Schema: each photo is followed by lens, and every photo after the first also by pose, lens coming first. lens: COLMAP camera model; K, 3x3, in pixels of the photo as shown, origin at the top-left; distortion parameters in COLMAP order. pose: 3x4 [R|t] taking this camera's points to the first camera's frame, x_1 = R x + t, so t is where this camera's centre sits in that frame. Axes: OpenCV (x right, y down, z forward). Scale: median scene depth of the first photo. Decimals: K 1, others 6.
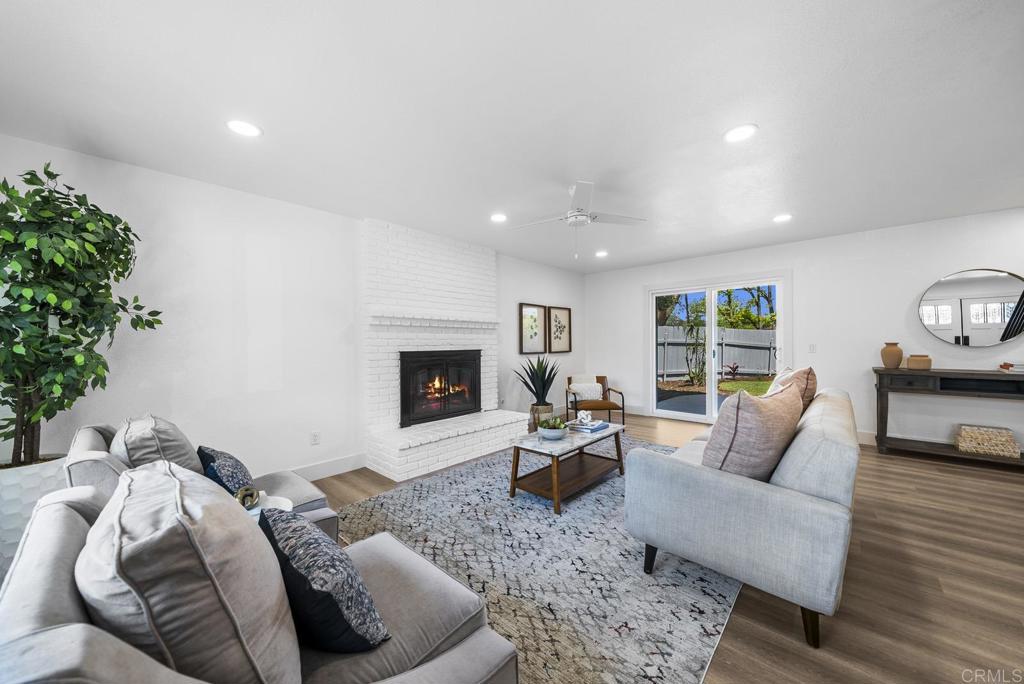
lens RADIAL K [[372.0, 0, 517.1], [0, 372.0, 344.5], [0, 0, 1]] dist [-0.001250, -0.000001]
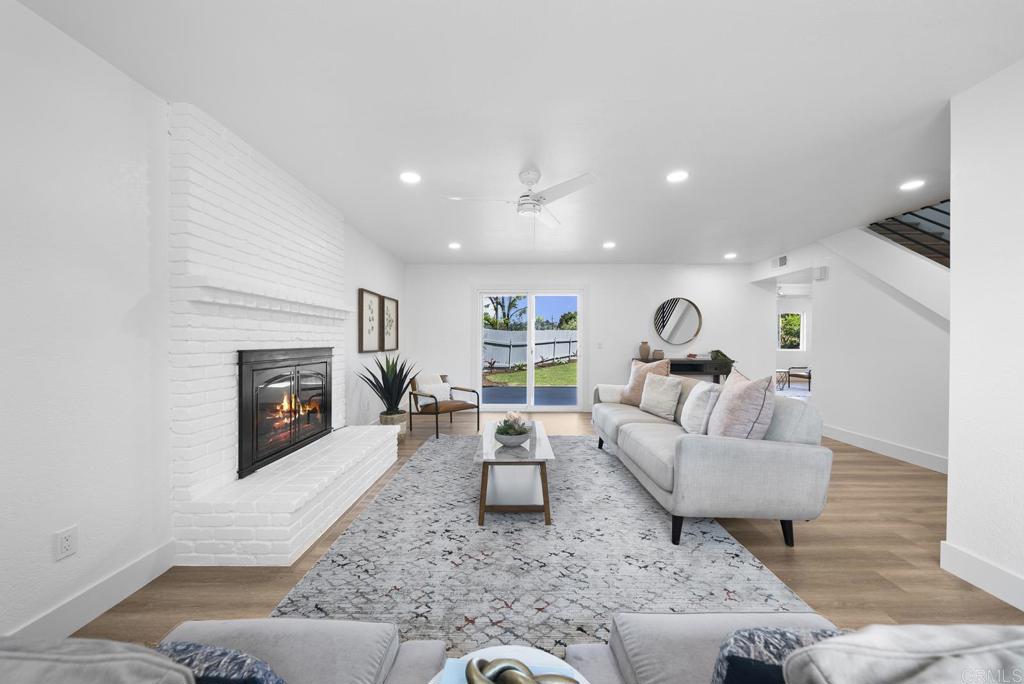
lens RADIAL K [[372.0, 0, 517.1], [0, 372.0, 344.5], [0, 0, 1]] dist [-0.001250, -0.000001]
pose [[0.729855, 0.002745, 0.683597, -0.439212], [-0.005940, 0.999980, 0.002327, 0.005995], [-0.683576, -0.005759, 0.729856, 0.291467]]
